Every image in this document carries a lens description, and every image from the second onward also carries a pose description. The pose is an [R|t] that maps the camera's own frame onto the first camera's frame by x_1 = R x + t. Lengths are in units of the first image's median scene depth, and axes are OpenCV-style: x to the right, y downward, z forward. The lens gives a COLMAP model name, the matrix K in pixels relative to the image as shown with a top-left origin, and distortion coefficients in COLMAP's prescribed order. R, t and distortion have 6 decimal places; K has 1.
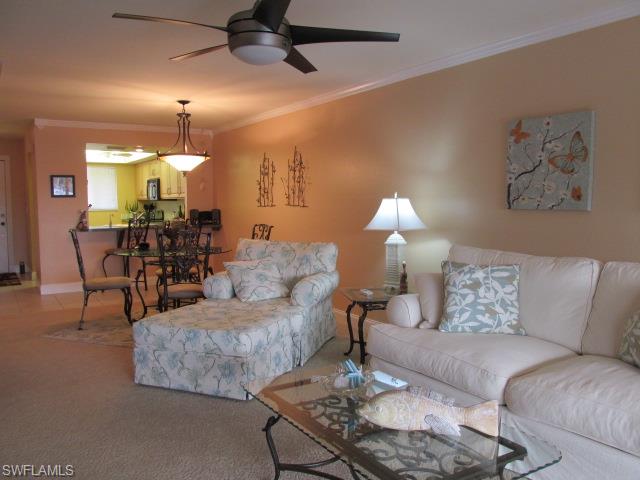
lens RADIAL K [[531.6, 0, 320.0], [0, 531.6, 240.0], [0, 0, 1]] dist [-0.042032, 0.012265]
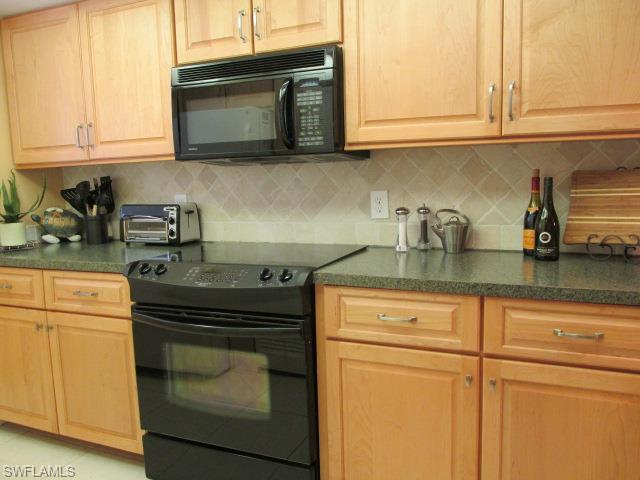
lens RADIAL K [[553.1, 0, 320.8], [0, 553.1, 253.8], [0, 0, 1]] dist [-0.063817, 0.008582]
pose [[0.841201, -0.091724, 0.532887, -0.561292], [0.062153, 0.995377, 0.073217, -0.070698], [-0.537139, -0.028469, 0.843013, 1.087545]]
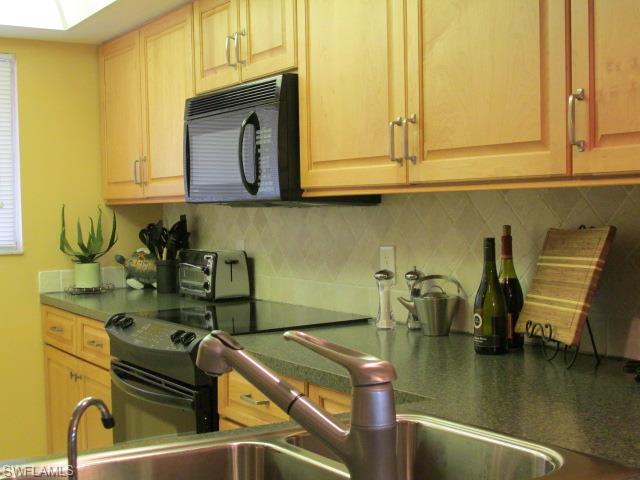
lens RADIAL K [[942.8, 0, 320.0], [0, 942.8, 240.0], [0, 0, 1]] dist [-0.029710, -0.051458]
pose [[0.999776, -0.005551, -0.020429, -0.380517], [0.004735, 0.999196, -0.039806, -0.068076], [0.020634, 0.039700, 0.998999, 0.926508]]
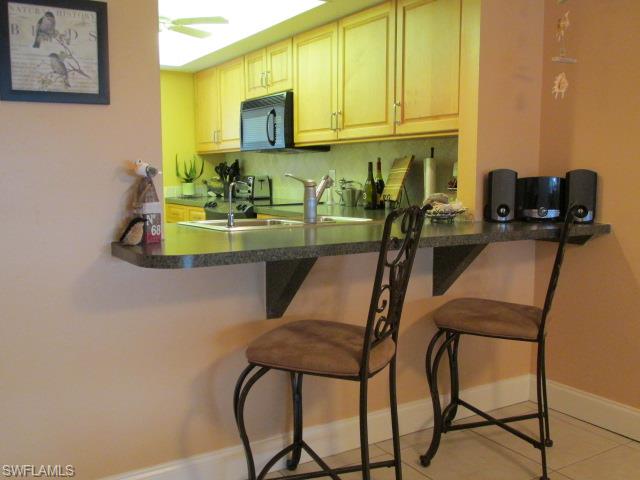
lens RADIAL K [[619.7, 0, 320.0], [0, 619.7, 240.0], [0, 0, 1]] dist [-0.055124, -0.001465]
pose [[0.999943, 0.009016, -0.005780, -0.367630], [-0.008815, 0.999386, 0.033916, -0.033431], [0.006082, -0.033863, 0.999408, 0.730360]]
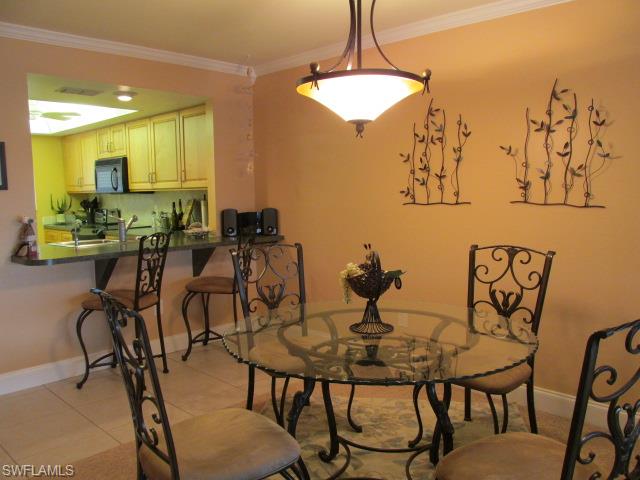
lens RADIAL K [[531.6, 0, 320.0], [0, 531.6, 240.0], [0, 0, 1]] dist [-0.042032, 0.012265]
pose [[0.974786, -0.030319, 0.221071, -0.294998], [0.026098, 0.999418, 0.021988, -0.039376], [-0.221609, -0.015665, 0.975010, 0.483258]]
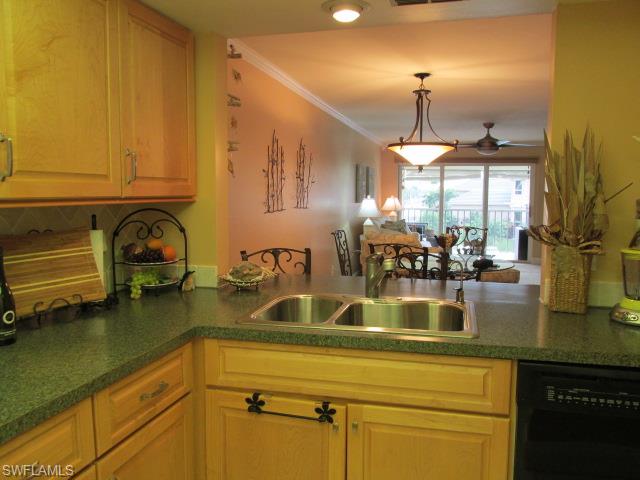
lens RADIAL K [[531.6, 0, 320.0], [0, 531.6, 240.0], [0, 0, 1]] dist [-0.042032, 0.012265]
pose [[-0.687350, -0.065661, 0.723352, -0.570666], [0.048169, 0.989592, 0.135599, -0.105880], [-0.724727, 0.128047, -0.677033, 1.296362]]
